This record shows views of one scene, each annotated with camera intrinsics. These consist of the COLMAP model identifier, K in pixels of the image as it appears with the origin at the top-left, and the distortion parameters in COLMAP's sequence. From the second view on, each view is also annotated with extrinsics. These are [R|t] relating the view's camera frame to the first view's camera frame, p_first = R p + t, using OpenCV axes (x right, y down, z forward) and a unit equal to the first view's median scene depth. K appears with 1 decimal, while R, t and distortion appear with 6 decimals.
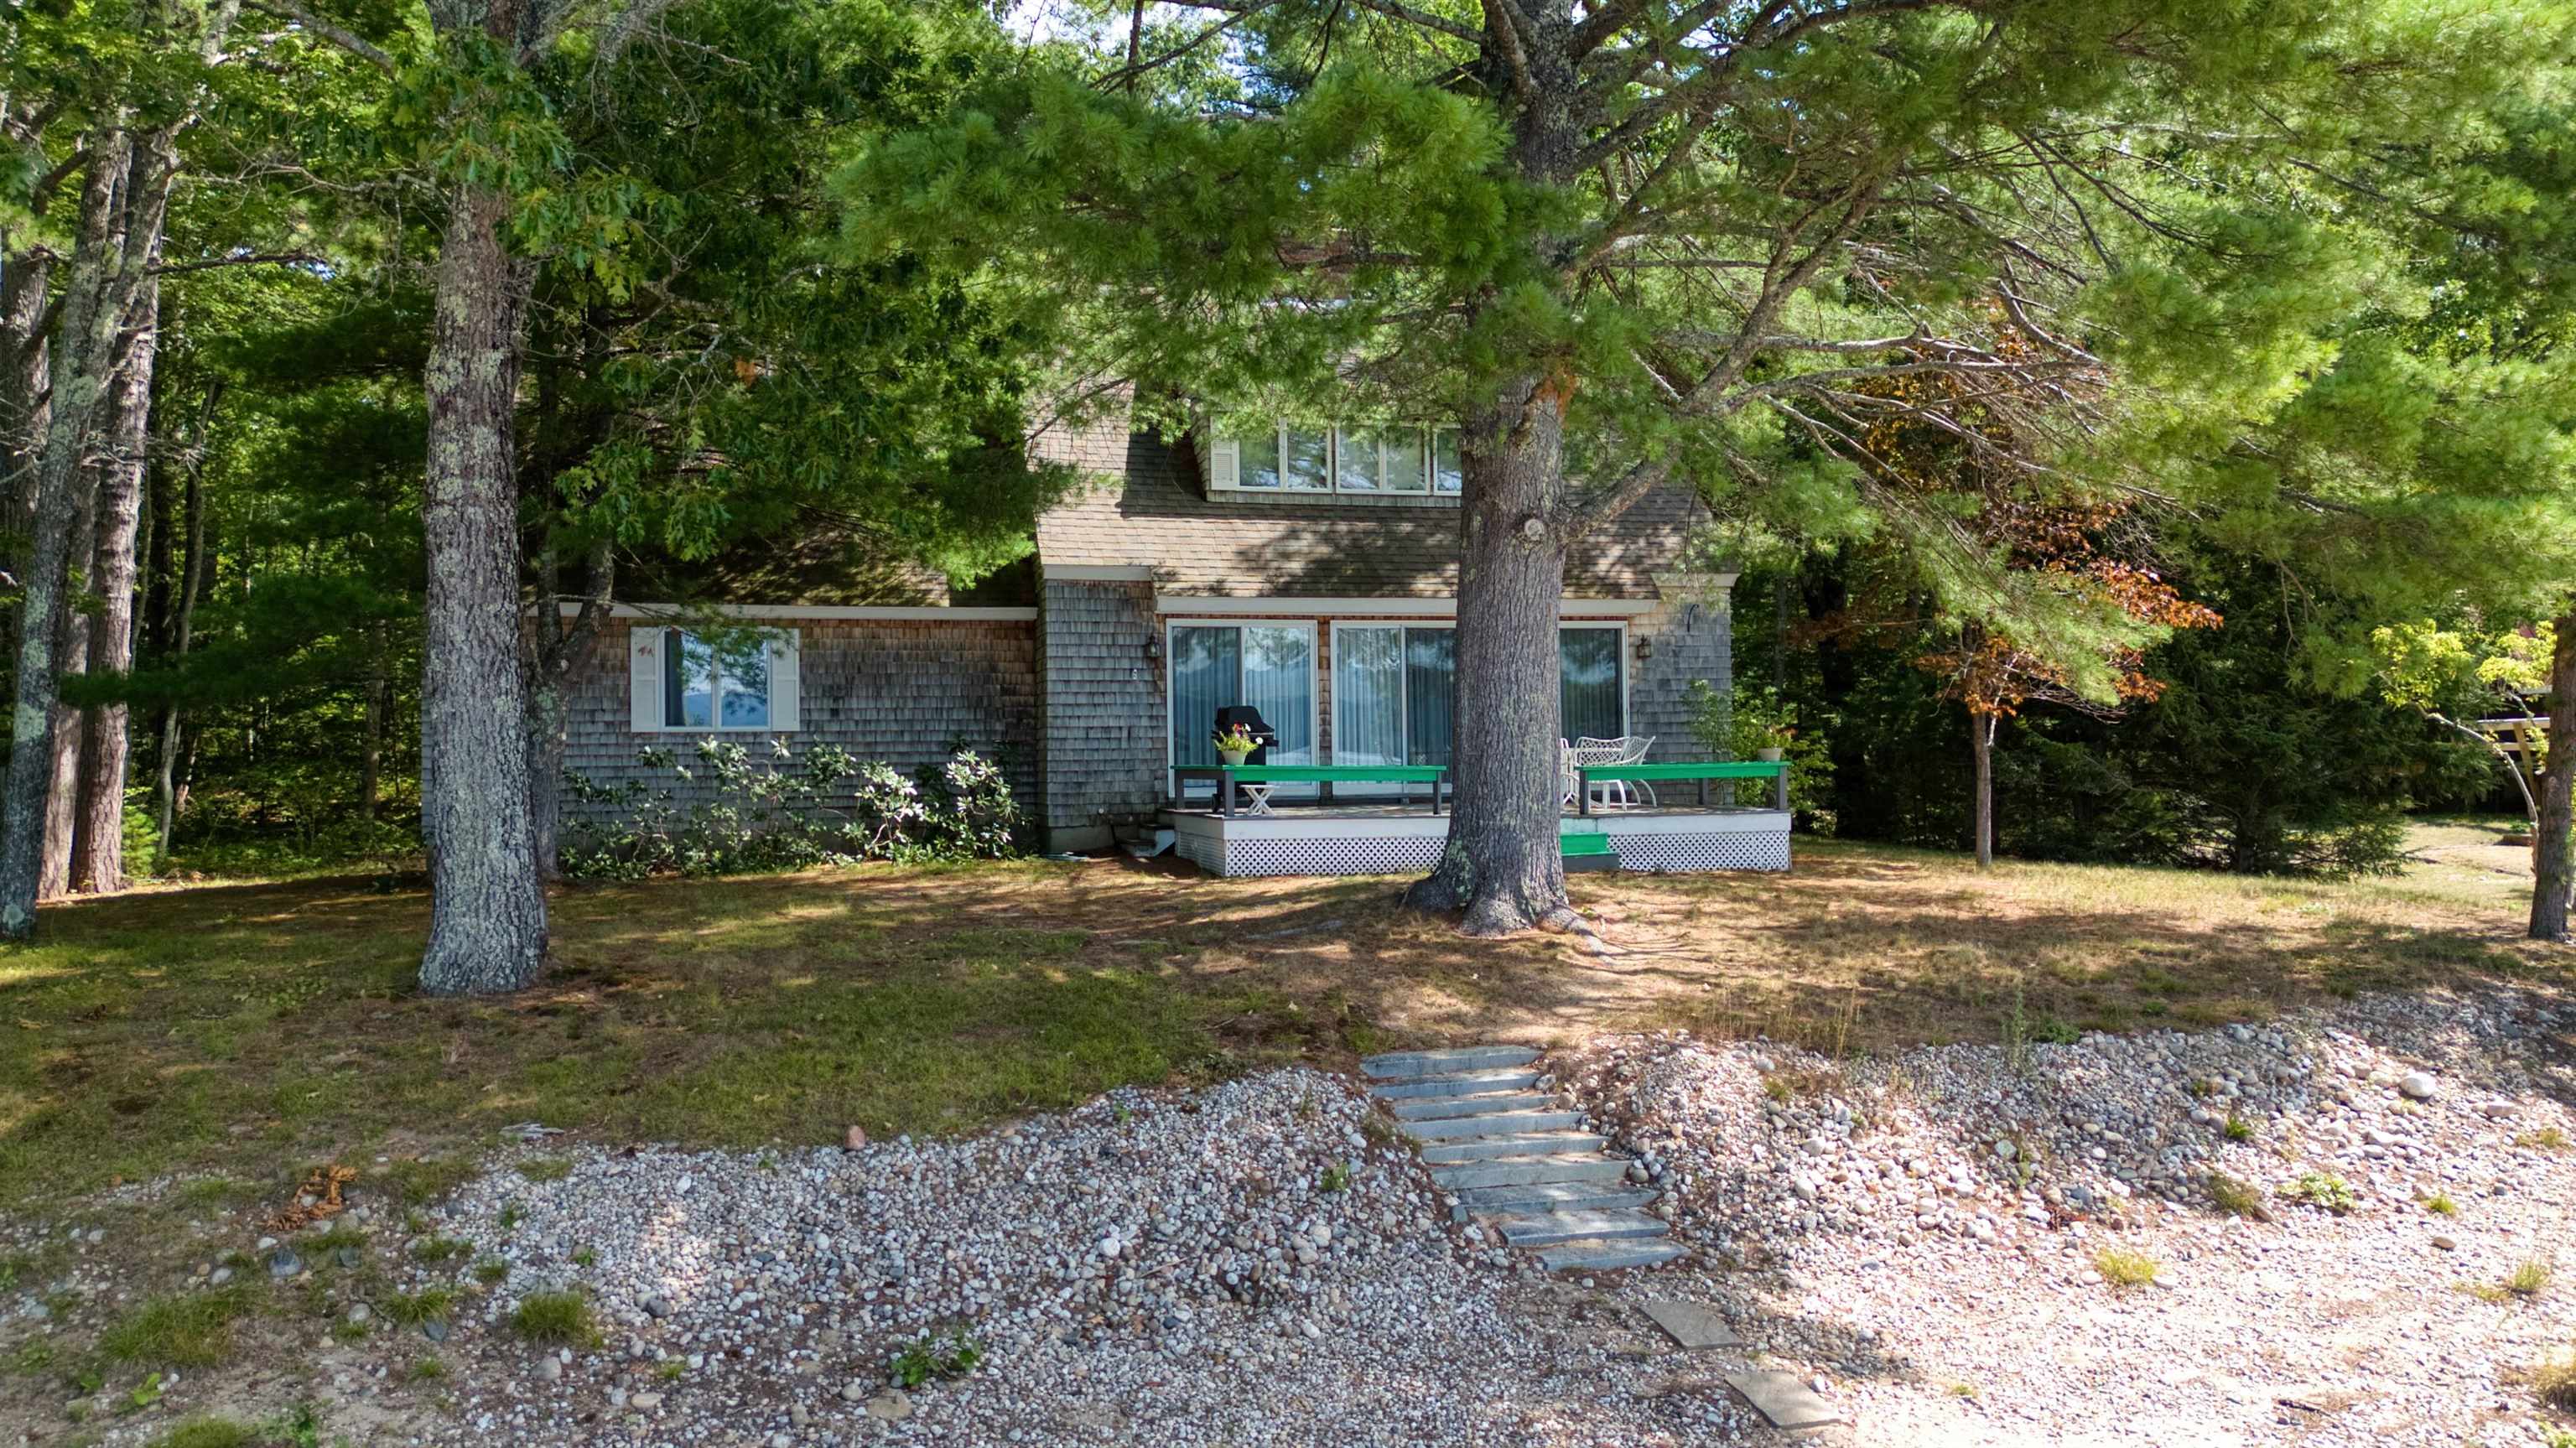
lens RADIAL K [[1836.2, 0, 1288.0], [0, 1836.2, 724.0], [0, 0, 1]] dist [0.051435, -0.046954]
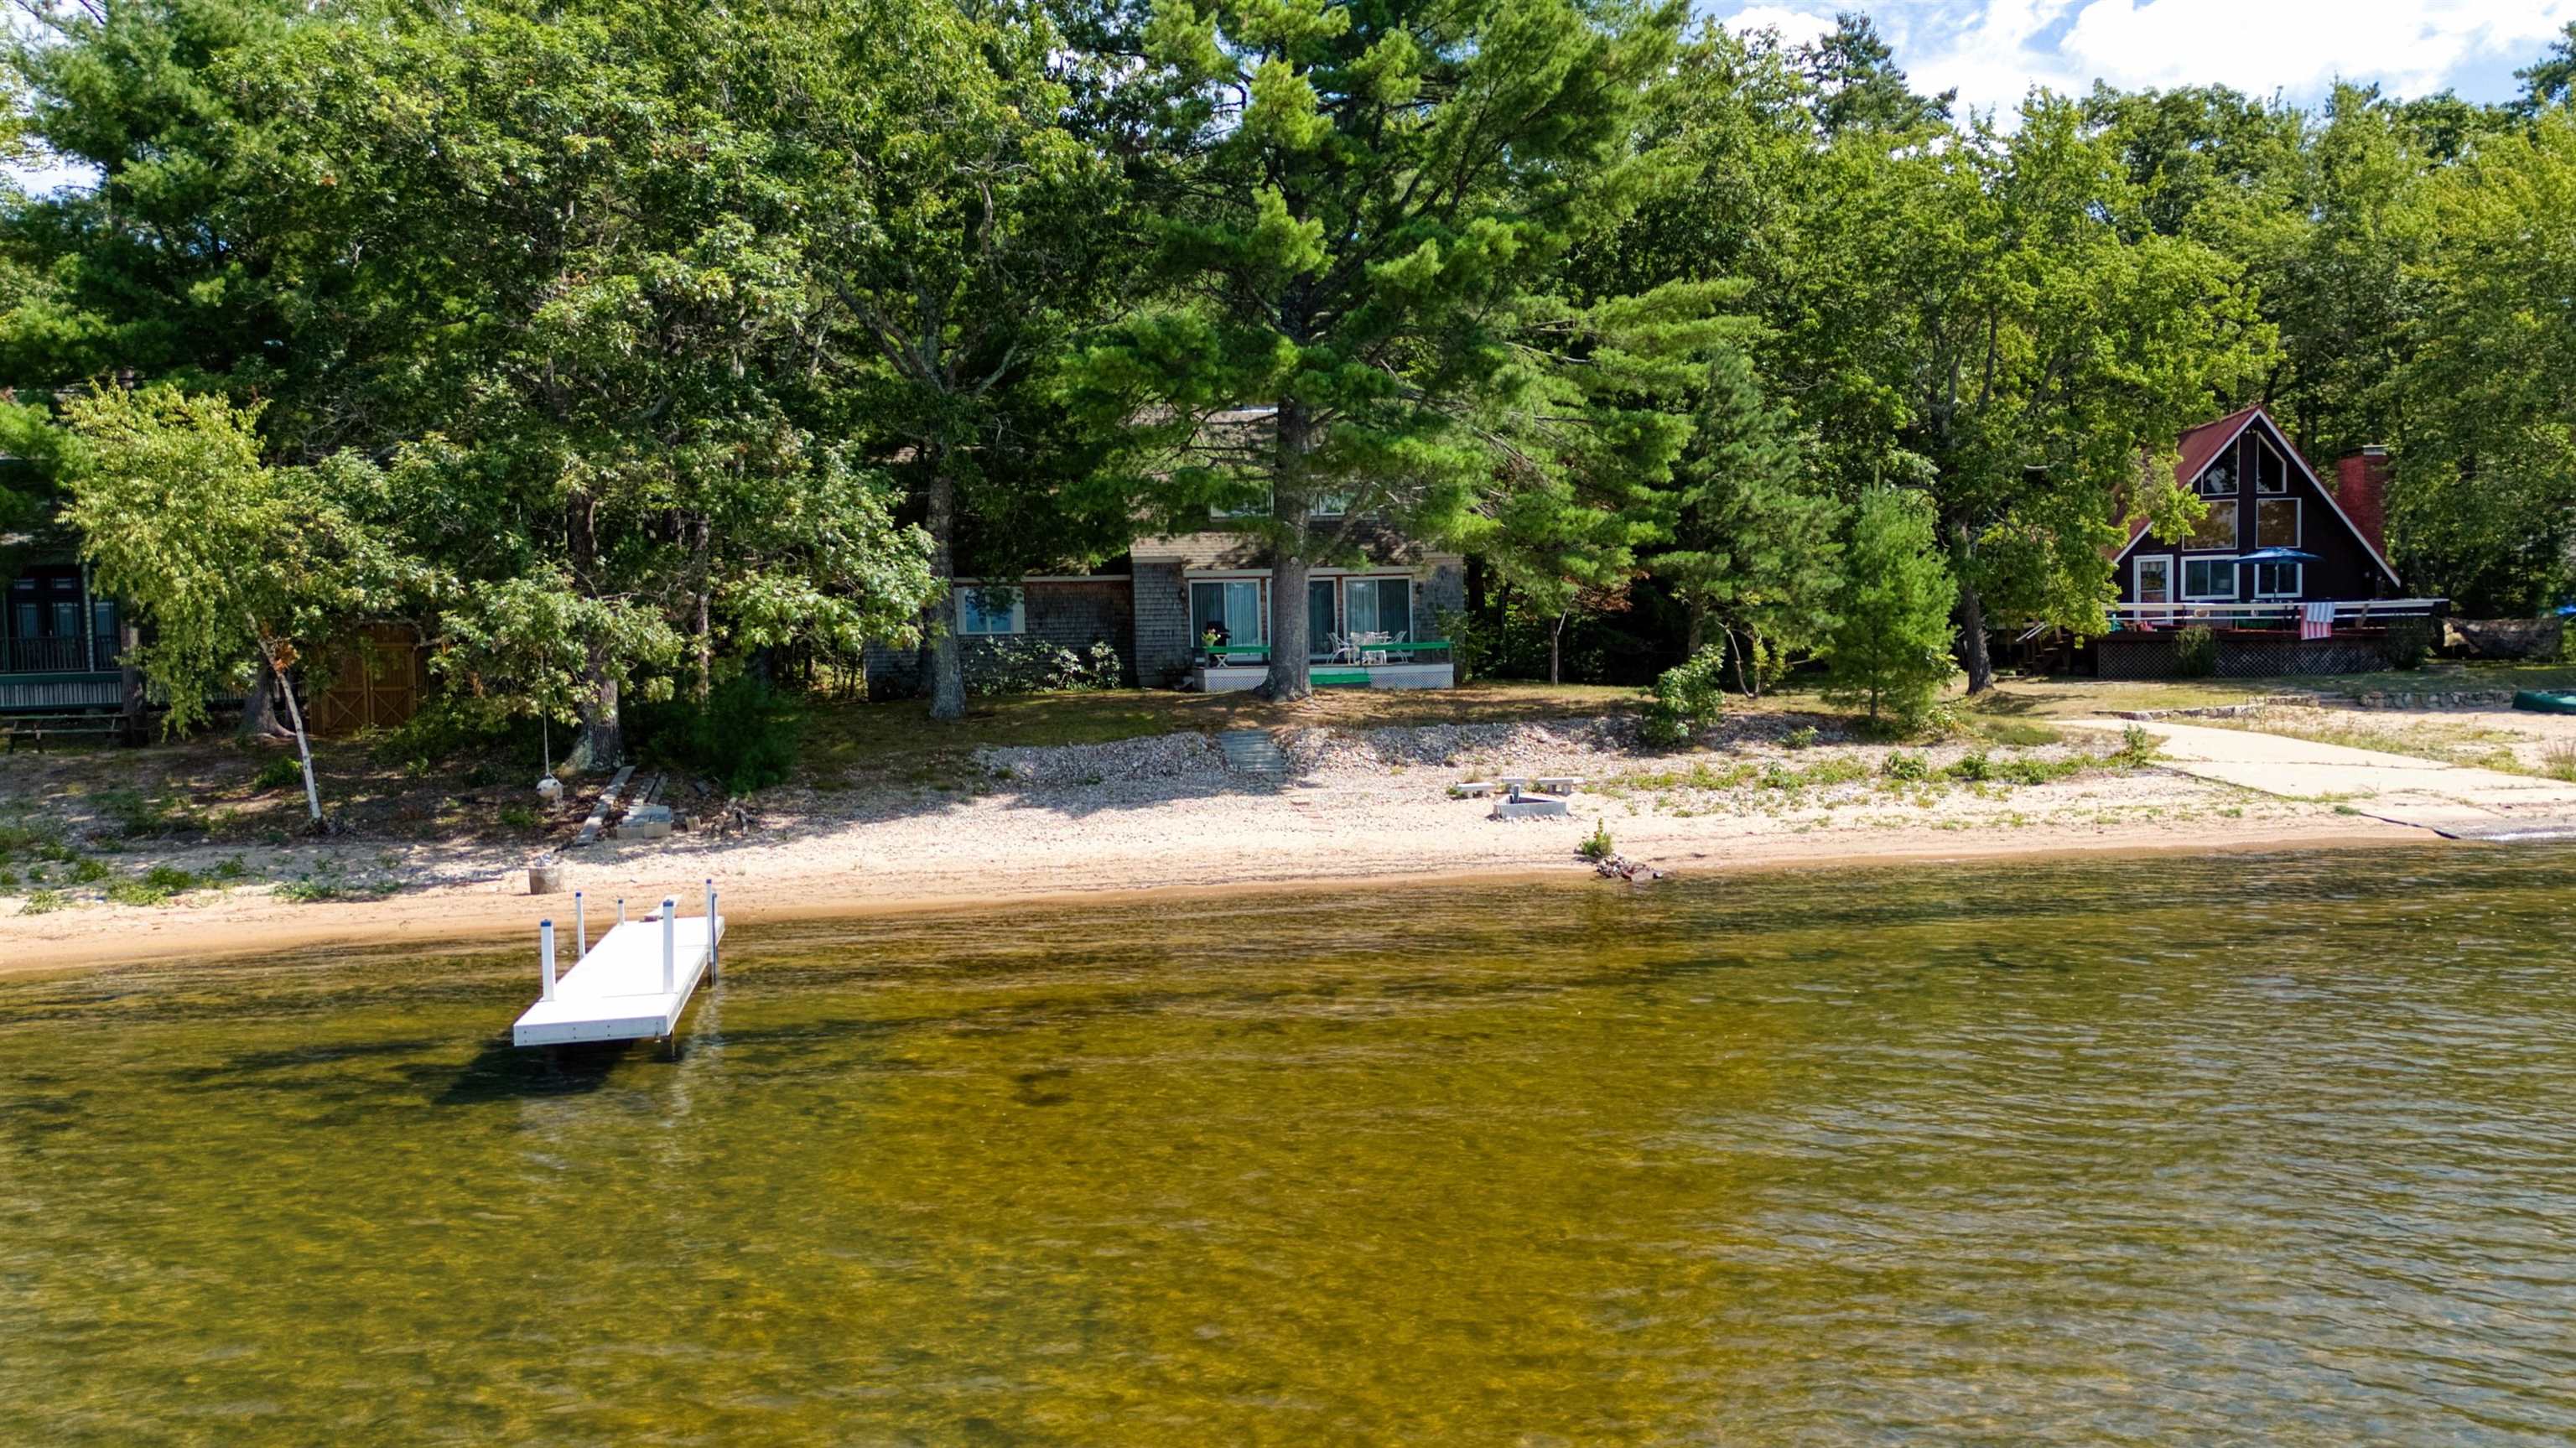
lens RADIAL K [[2069.7, 0, 1288.0], [0, 2069.7, 724.0], [0, 0, 1]] dist [0.076147, 0.002535]
pose [[0.996974, -0.008910, -0.077217, 0.260545], [0.013862, 0.997864, 0.063836, -0.045286], [0.076483, -0.064714, 0.994969, -1.572581]]
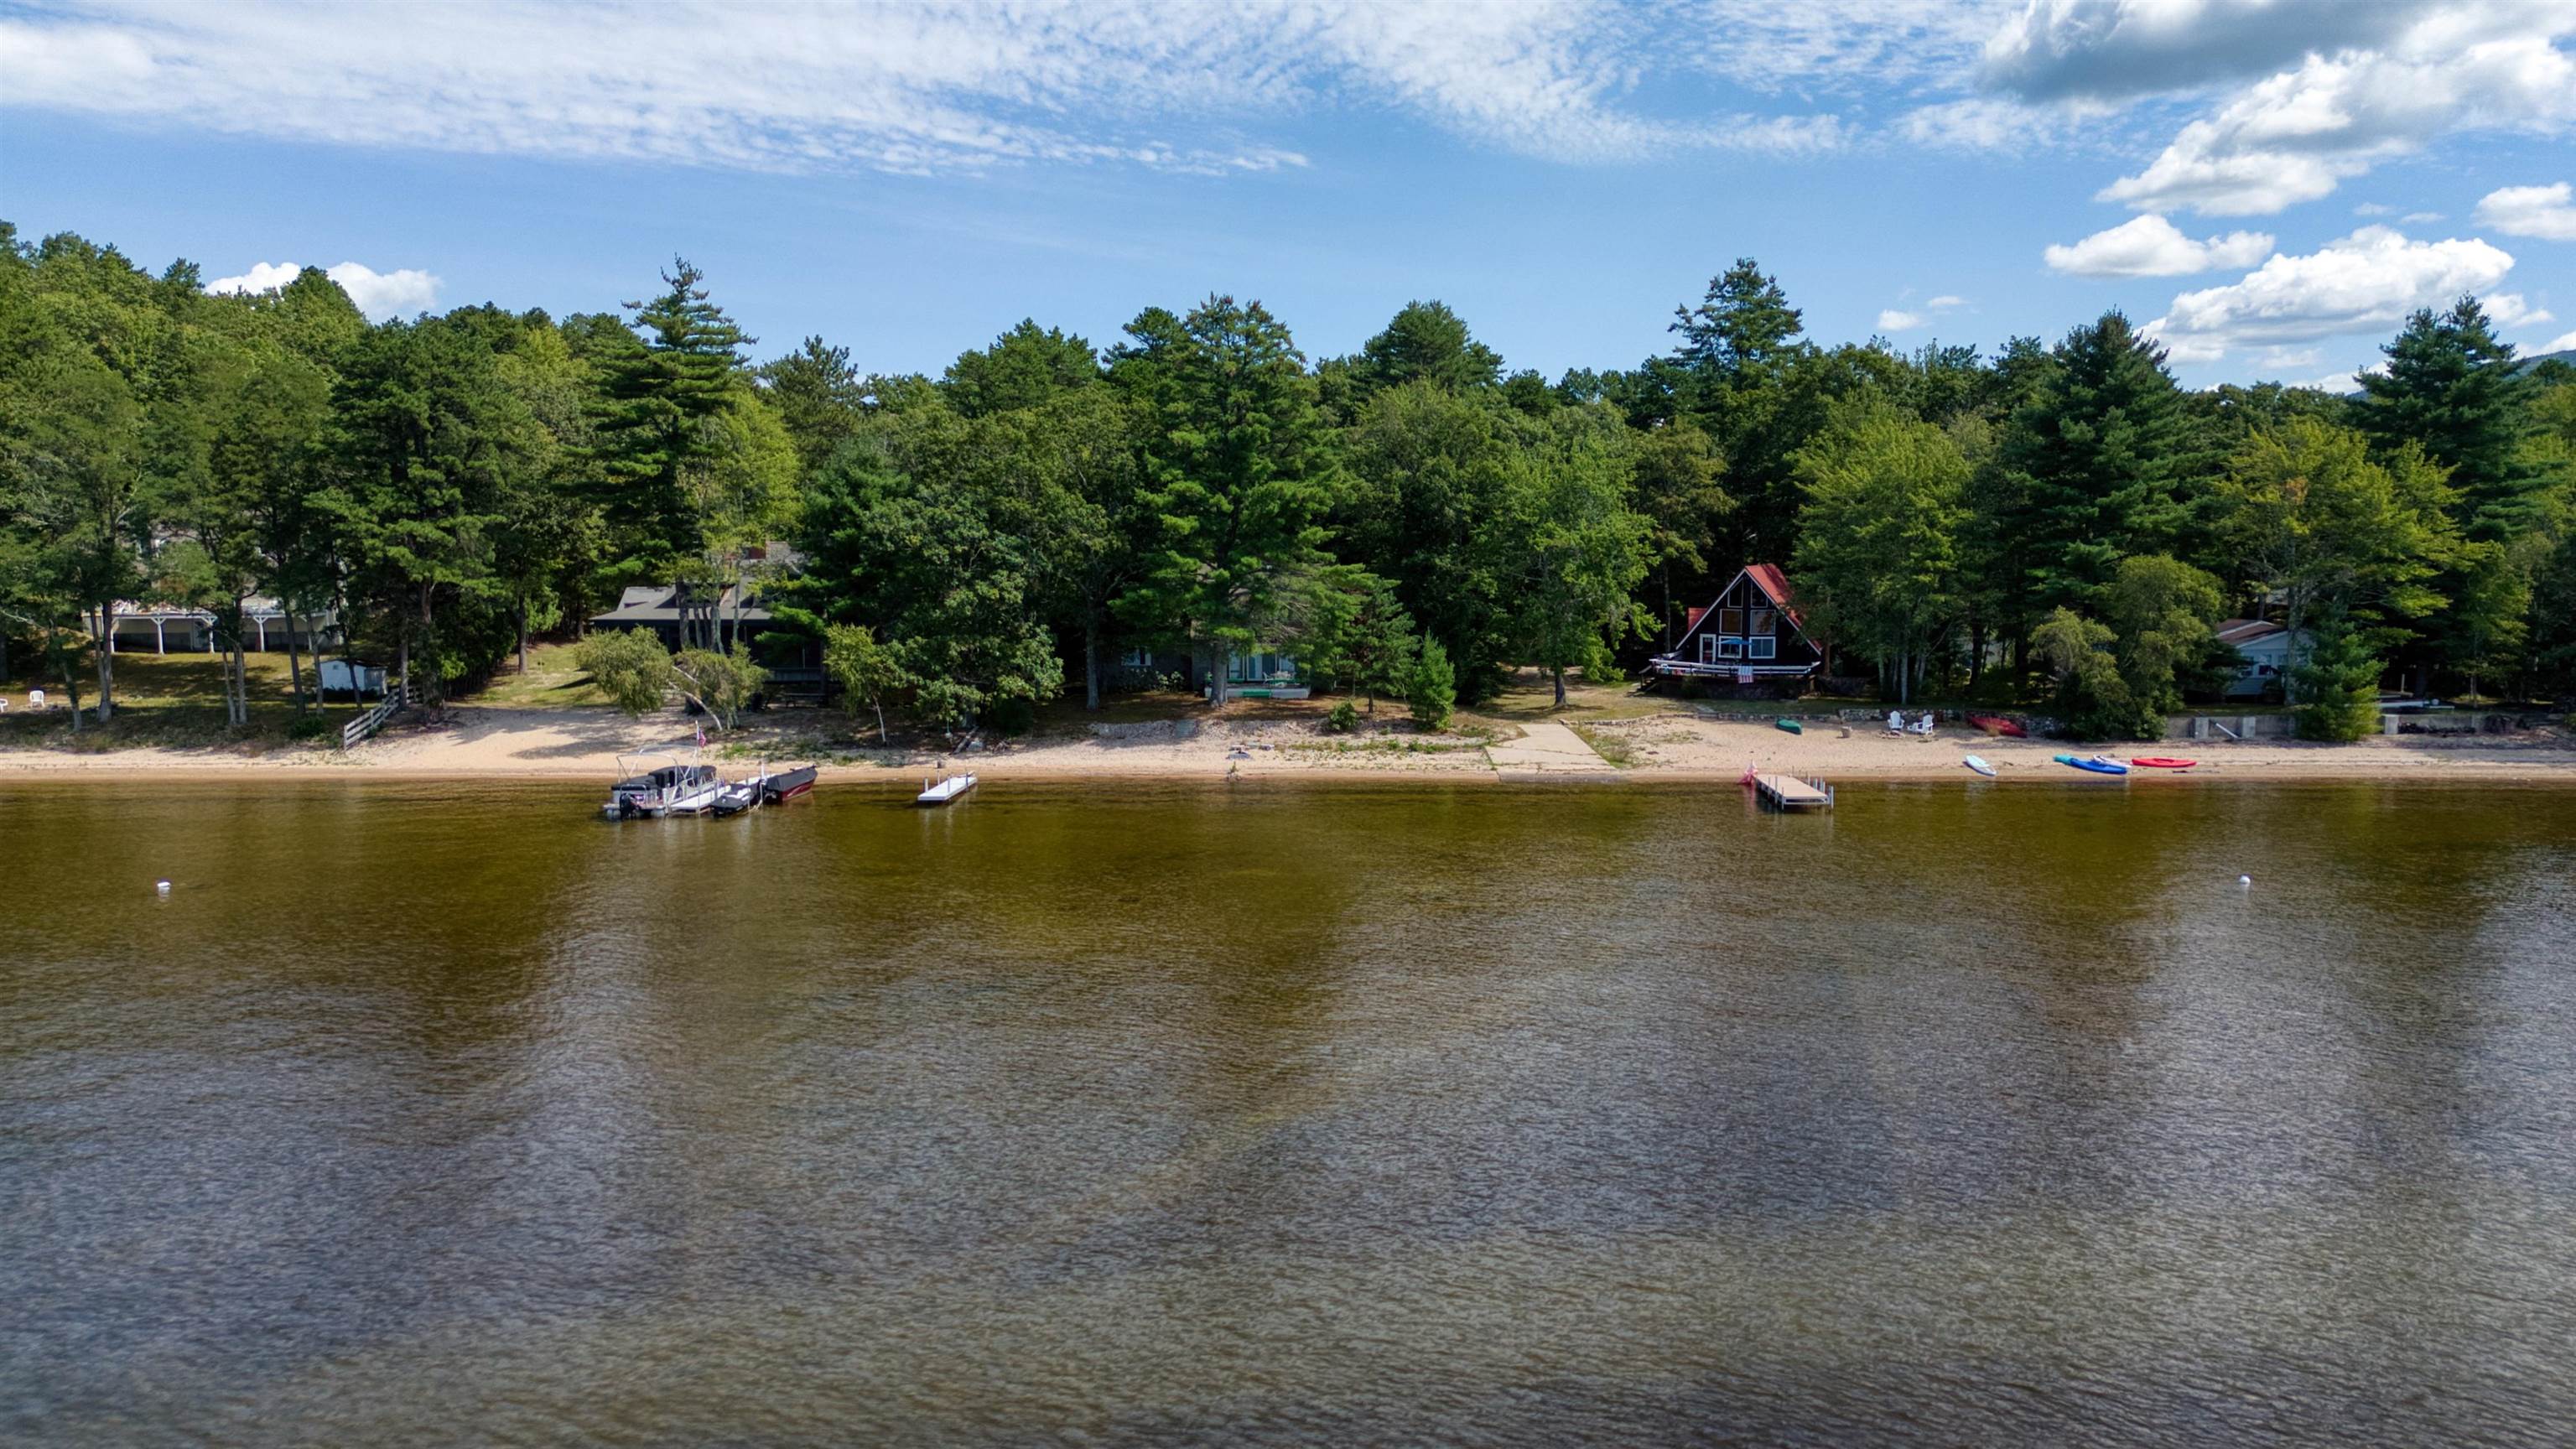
lens RADIAL K [[1836.3, 0, 1288.0], [0, 1836.3, 724.5], [0, 0, 1]] dist [0.051435, -0.046954]
pose [[0.959215, 0.039806, -0.279859, 1.731316], [-0.005053, 0.992292, 0.123819, -0.520300], [0.282631, -0.117355, 0.952023, -4.273418]]
